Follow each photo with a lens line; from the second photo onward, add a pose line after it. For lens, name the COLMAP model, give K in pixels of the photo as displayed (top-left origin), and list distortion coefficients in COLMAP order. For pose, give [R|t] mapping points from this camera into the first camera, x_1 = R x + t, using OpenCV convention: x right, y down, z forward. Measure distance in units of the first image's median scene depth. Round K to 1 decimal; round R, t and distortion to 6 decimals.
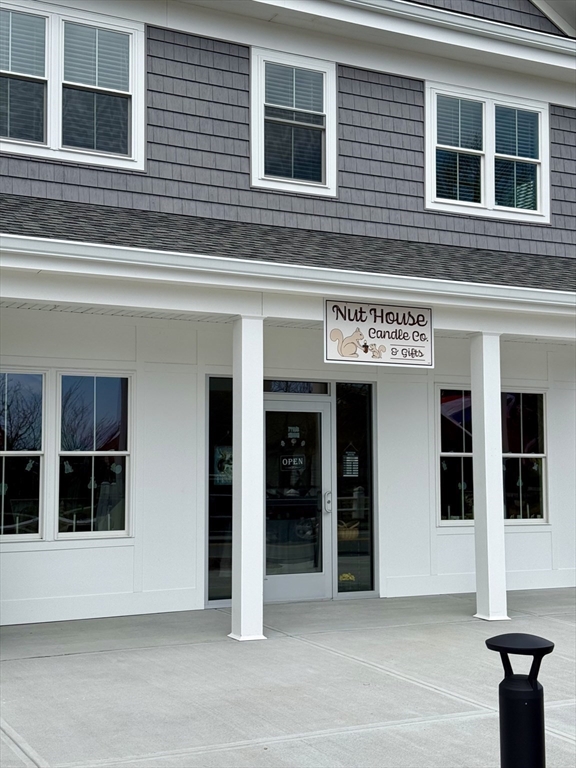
lens RADIAL K [[1066.2, 0, 288.1], [0, 1066.2, 379.0], [0, 0, 1]] dist [0.148287, 0.000000]
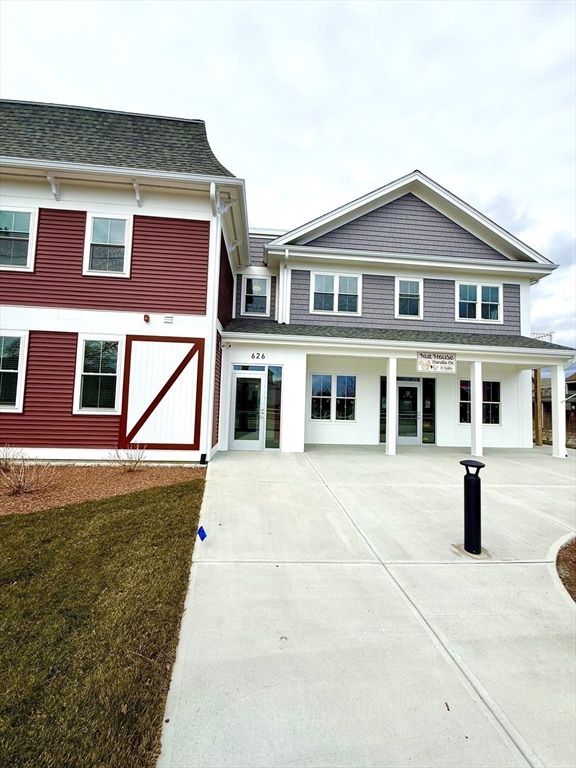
lens RADIAL K [[305.2, 0, 291.2], [0, 305.2, 381.2], [0, 0, 1]] dist [0.014495, -0.000009]
pose [[0.928864, 0.005774, -0.370377, 0.020949], [-0.000999, 0.999914, 0.013082, 0.001446], [0.370421, -0.011781, 0.928789, 0.007395]]
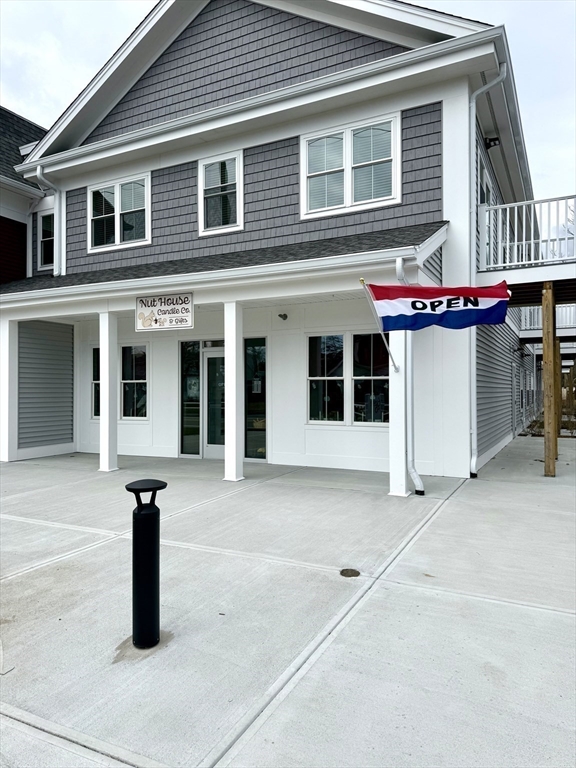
lens RADIAL K [[544.0, 0, 283.5], [0, 544.0, 382.7], [0, 0, 1]] dist [0.063065, -0.020448]
pose [[0.577851, -0.012108, -0.816053, 0.861595], [0.069837, 0.996956, 0.034660, 0.052413], [0.813149, -0.077019, 0.576938, 0.578529]]
